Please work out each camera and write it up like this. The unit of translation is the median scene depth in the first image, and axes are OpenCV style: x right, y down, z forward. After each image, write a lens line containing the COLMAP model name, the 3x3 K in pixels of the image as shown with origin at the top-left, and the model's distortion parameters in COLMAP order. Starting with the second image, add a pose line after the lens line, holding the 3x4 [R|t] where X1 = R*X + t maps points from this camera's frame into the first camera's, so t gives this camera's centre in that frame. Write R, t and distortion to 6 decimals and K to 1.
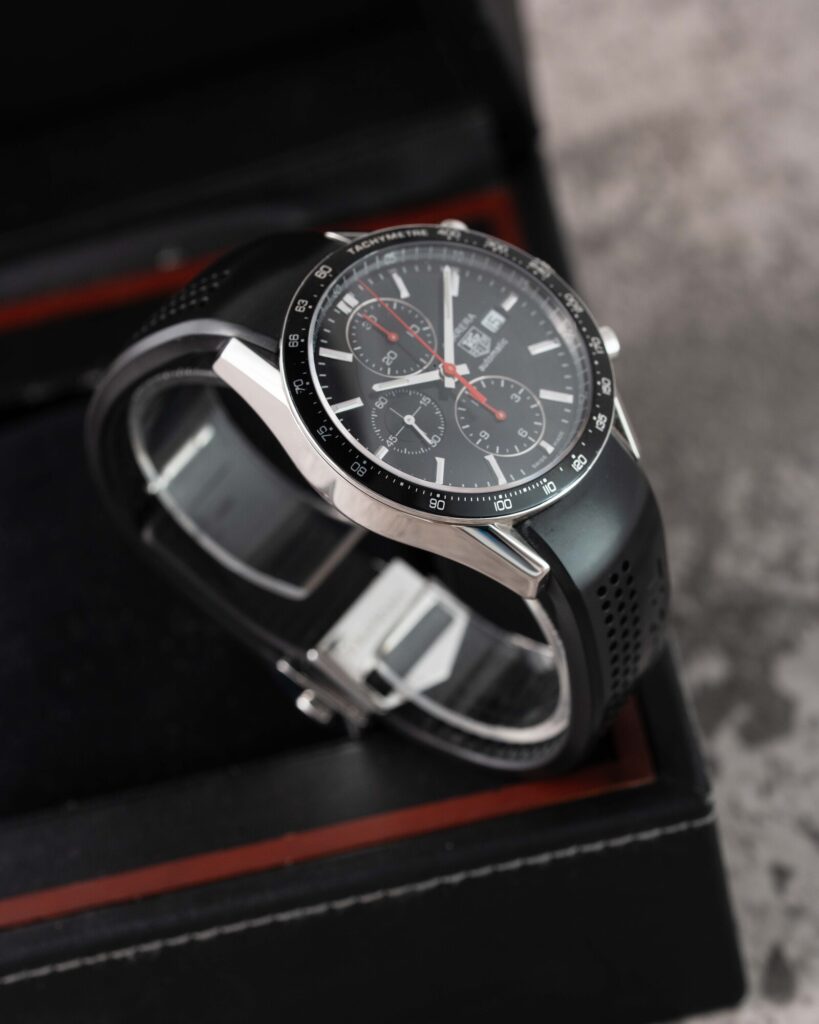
lens RADIAL K [[4456.8, 0, 411.1], [0, 4456.8, 511.1], [0, 0, 1]] dist [0.039833, 0.000000]
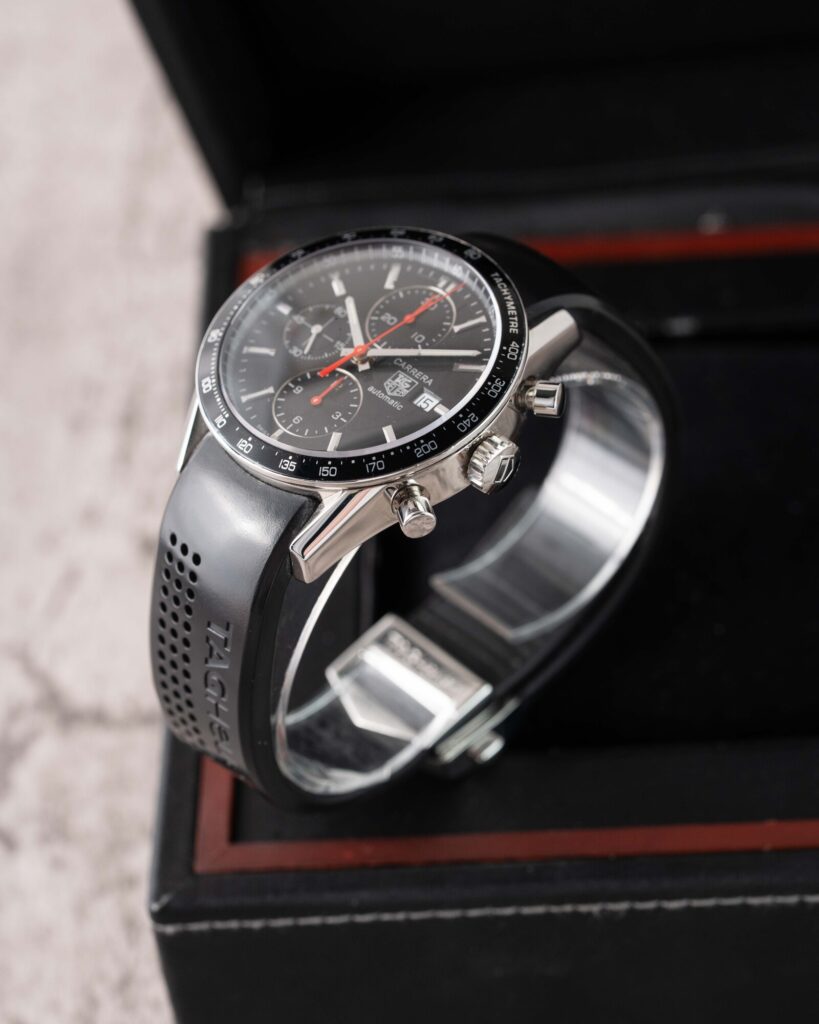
lens RADIAL K [[4456.8, 0, 410.0], [0, 4456.8, 510.2], [0, 0, 1]] dist [0.039833, 0.000000]
pose [[-0.238292, 0.607406, -0.757809, 0.795199], [-0.755185, 0.374742, 0.537833, -0.571200], [0.610666, 0.700448, 0.369406, 0.654262]]
